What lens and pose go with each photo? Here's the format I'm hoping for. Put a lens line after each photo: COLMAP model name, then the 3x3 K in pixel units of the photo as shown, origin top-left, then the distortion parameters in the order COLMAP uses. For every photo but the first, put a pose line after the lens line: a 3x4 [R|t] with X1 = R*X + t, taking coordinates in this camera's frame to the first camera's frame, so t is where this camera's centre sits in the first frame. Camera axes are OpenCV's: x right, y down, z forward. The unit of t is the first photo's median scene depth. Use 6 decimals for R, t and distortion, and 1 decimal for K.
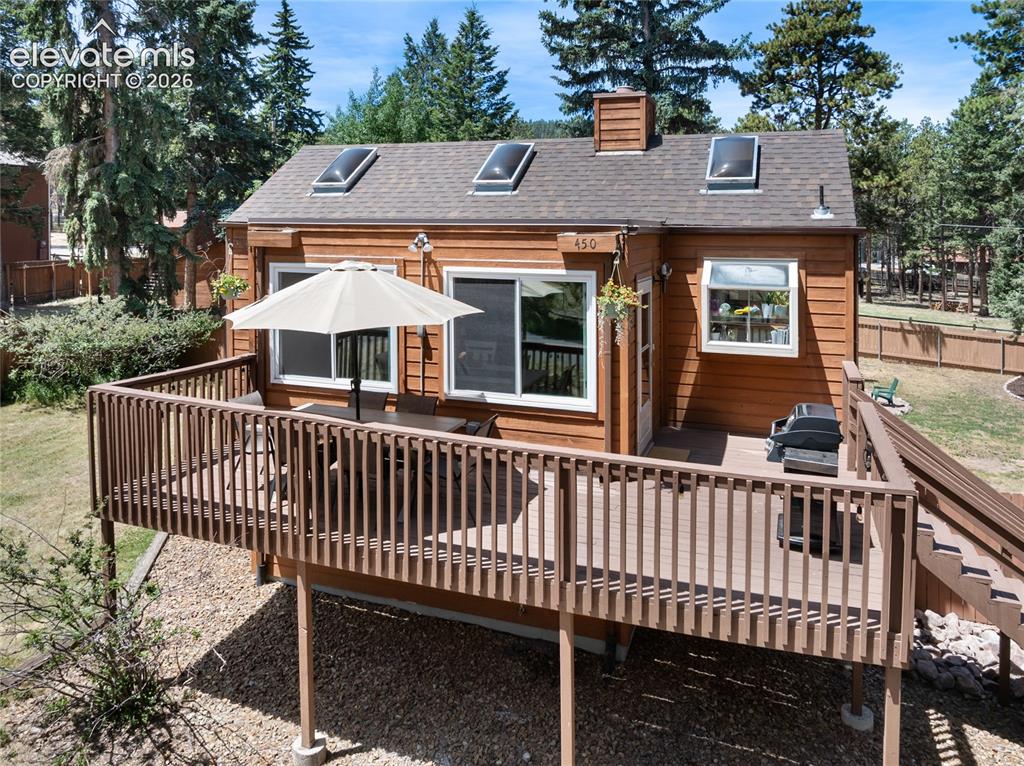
lens RADIAL K [[716.0, 0, 512.0], [0, 716.0, 383.0], [0, 0, 1]] dist [-0.040257, 0.030784]
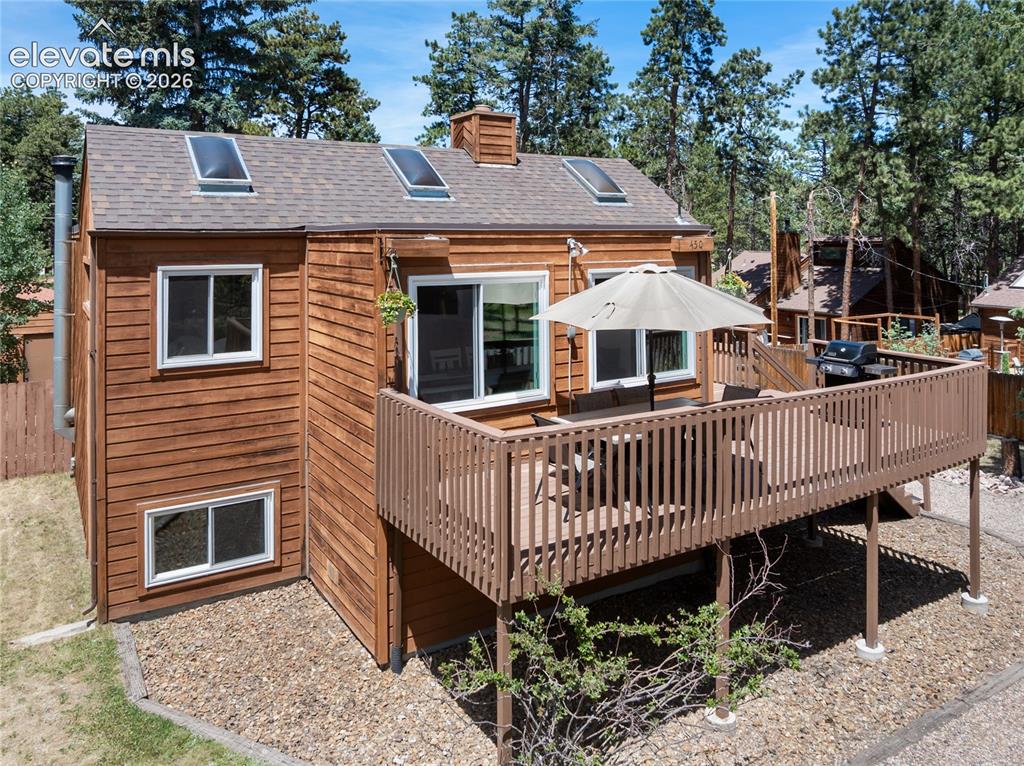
lens RADIAL K [[757.3, 0, 511.9], [0, 757.3, 356.5], [0, 0, 1]] dist [-0.057159, -0.000307]
pose [[0.626353, -0.133420, 0.768037, -0.989610], [0.176364, 0.983952, 0.027098, -0.079941], [-0.759327, 0.118481, 0.639831, 0.355725]]
